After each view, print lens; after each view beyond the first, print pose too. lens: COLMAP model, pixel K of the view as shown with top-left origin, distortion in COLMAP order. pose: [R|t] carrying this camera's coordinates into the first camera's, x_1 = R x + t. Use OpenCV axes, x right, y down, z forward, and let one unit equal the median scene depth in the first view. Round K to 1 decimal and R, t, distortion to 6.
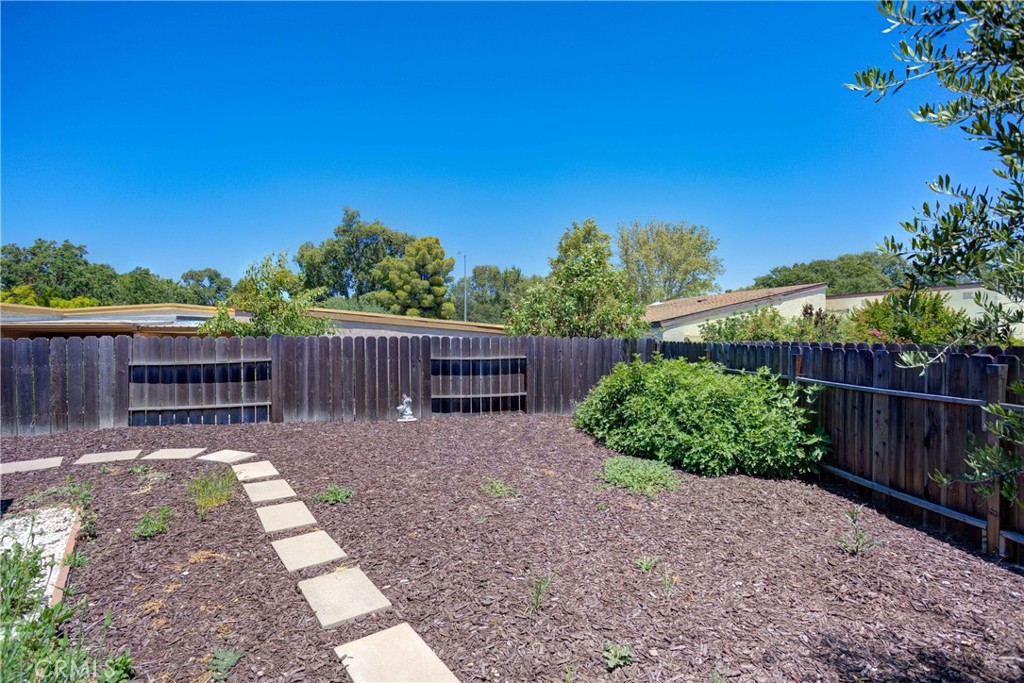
lens RADIAL K [[497.7, 0, 510.5], [0, 497.7, 339.4], [0, 0, 1]] dist [-0.008709, 0.002515]
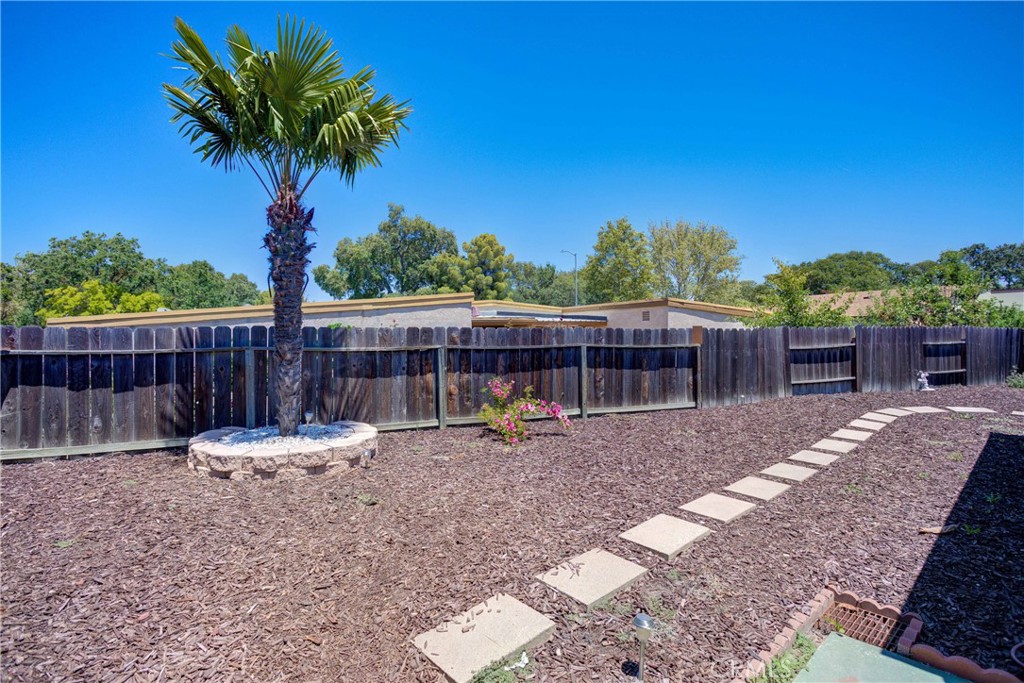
lens RADIAL K [[497.7, 0, 505.8], [0, 497.7, 342.9], [0, 0, 1]] dist [-0.008709, 0.002515]
pose [[0.995597, -0.008687, 0.093330, -1.324194], [0.006972, 0.999801, 0.018691, 0.004202], [-0.093473, -0.017958, 0.995460, -0.188153]]
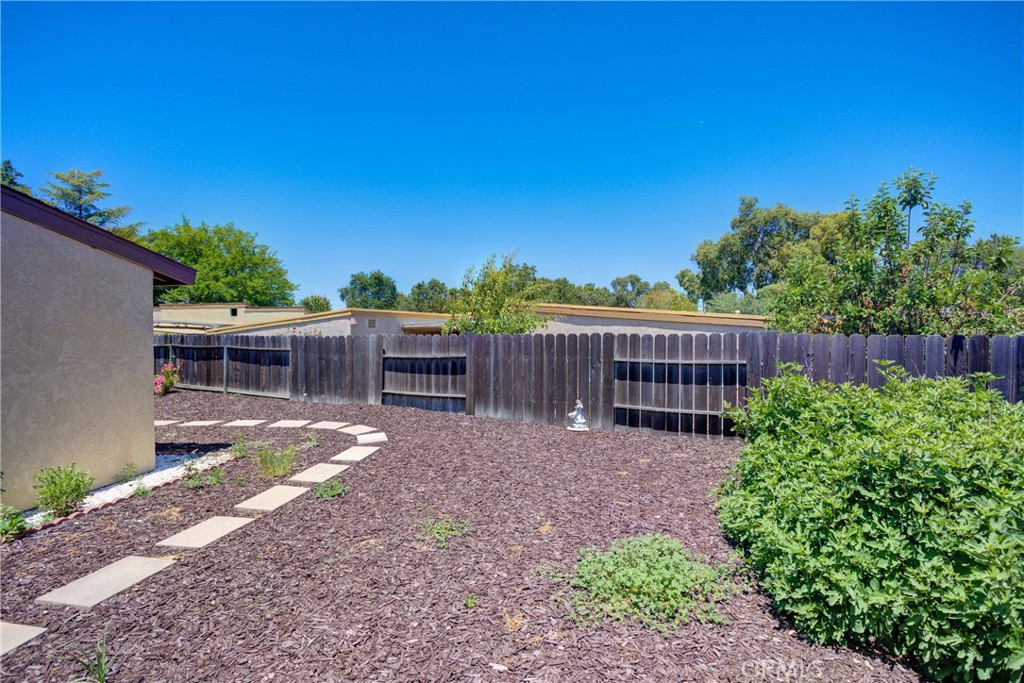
lens RADIAL K [[497.7, 0, 513.3], [0, 497.7, 334.5], [0, 0, 1]] dist [-0.008709, 0.002515]
pose [[0.688779, -0.003078, -0.724965, 0.322087], [-0.001330, 0.999984, -0.005509, 0.000539], [0.724970, 0.004759, 0.688764, 0.286908]]
